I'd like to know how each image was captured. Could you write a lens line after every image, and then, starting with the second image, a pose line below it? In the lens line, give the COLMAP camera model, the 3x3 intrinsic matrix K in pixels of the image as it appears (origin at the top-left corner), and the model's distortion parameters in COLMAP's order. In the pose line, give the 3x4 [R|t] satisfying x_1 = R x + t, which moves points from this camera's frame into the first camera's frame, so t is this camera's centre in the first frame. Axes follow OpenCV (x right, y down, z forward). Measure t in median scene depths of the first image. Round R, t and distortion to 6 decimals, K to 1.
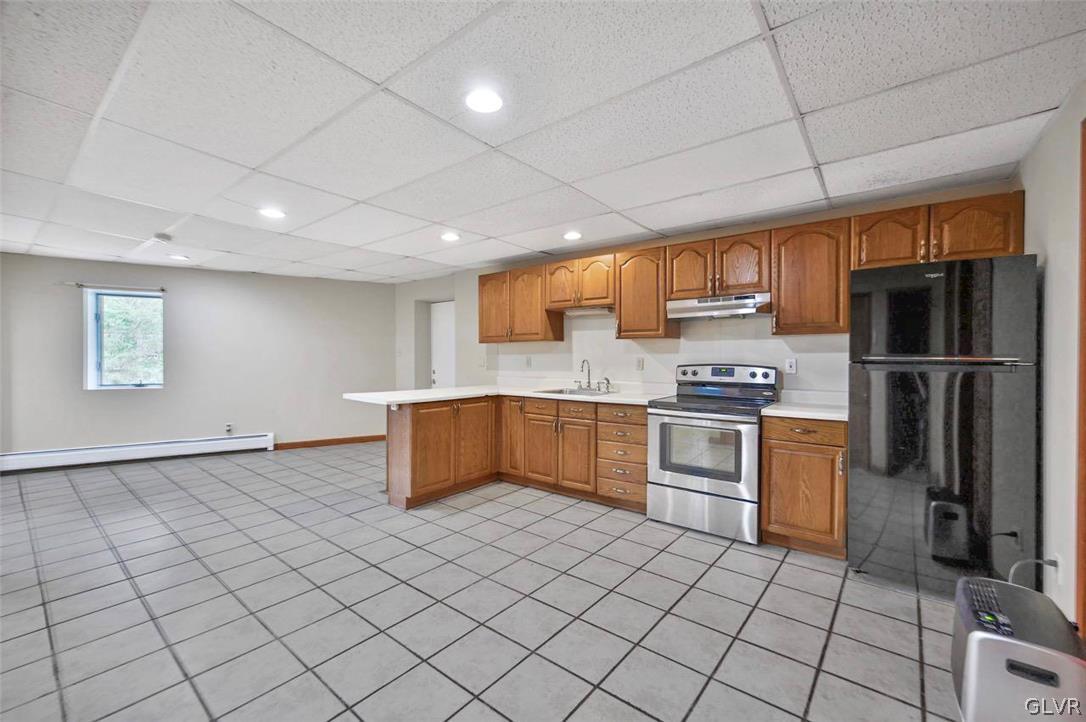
lens RADIAL K [[436.8, 0, 549.0], [0, 436.8, 357.8], [0, 0, 1]] dist [0.000678, -0.000703]
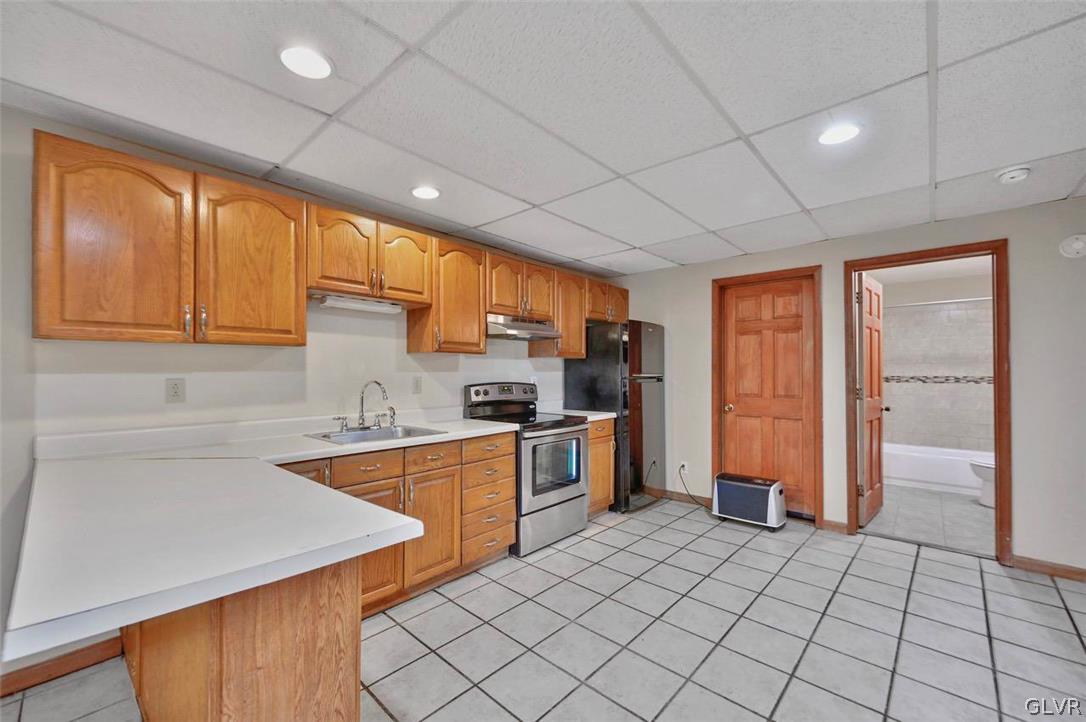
lens RADIAL K [[436.8, 0, 560.8], [0, 436.8, 366.5], [0, 0, 1]] dist [0.000678, -0.000703]
pose [[0.070090, 0.012390, 0.997464, -0.606199], [0.004203, 0.999910, -0.012716, -0.009047], [-0.997532, 0.005084, 0.070032, 0.783142]]
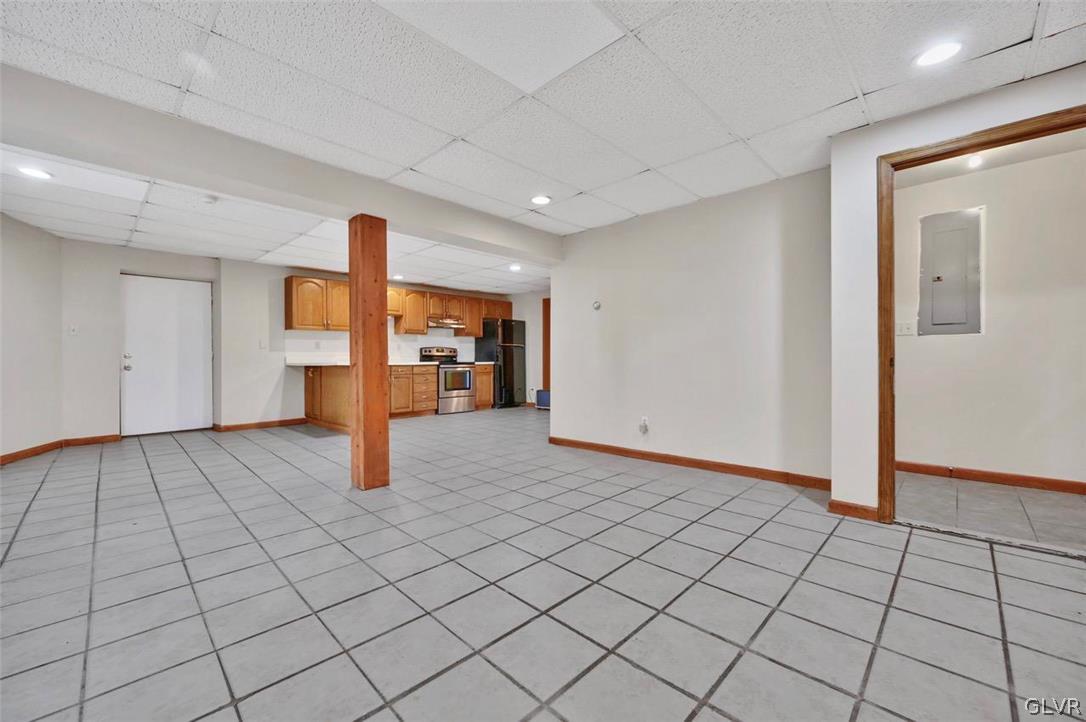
lens RADIAL K [[436.8, 0, 573.9], [0, 436.8, 354.8], [0, 0, 1]] dist [0.000678, -0.000703]
pose [[0.069846, 0.005620, 0.997542, -1.816950], [0.007211, 0.999955, -0.006138, 0.071566], [-0.997532, 0.007622, 0.069802, 0.132485]]
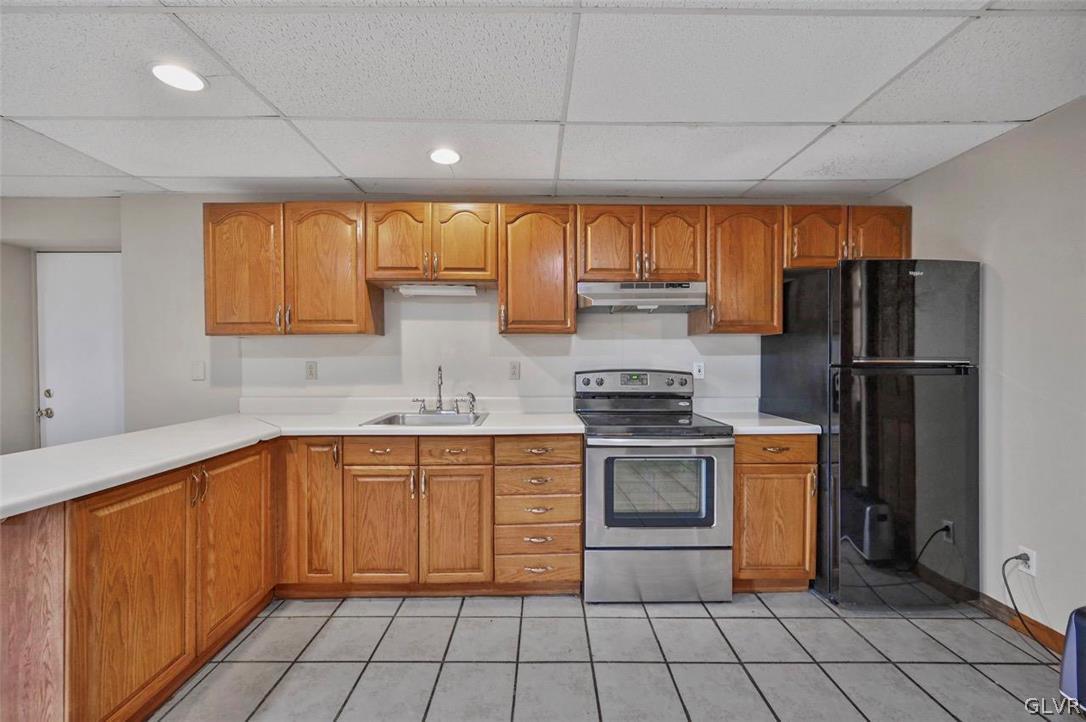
lens RADIAL K [[436.8, 0, 535.9], [0, 436.8, 362.3], [0, 0, 1]] dist [0.000678, -0.000703]
pose [[0.794316, -0.008090, 0.607451, -0.216927], [0.005048, 0.999965, 0.006717, -0.004541], [-0.607484, -0.002269, 0.794328, 0.473396]]
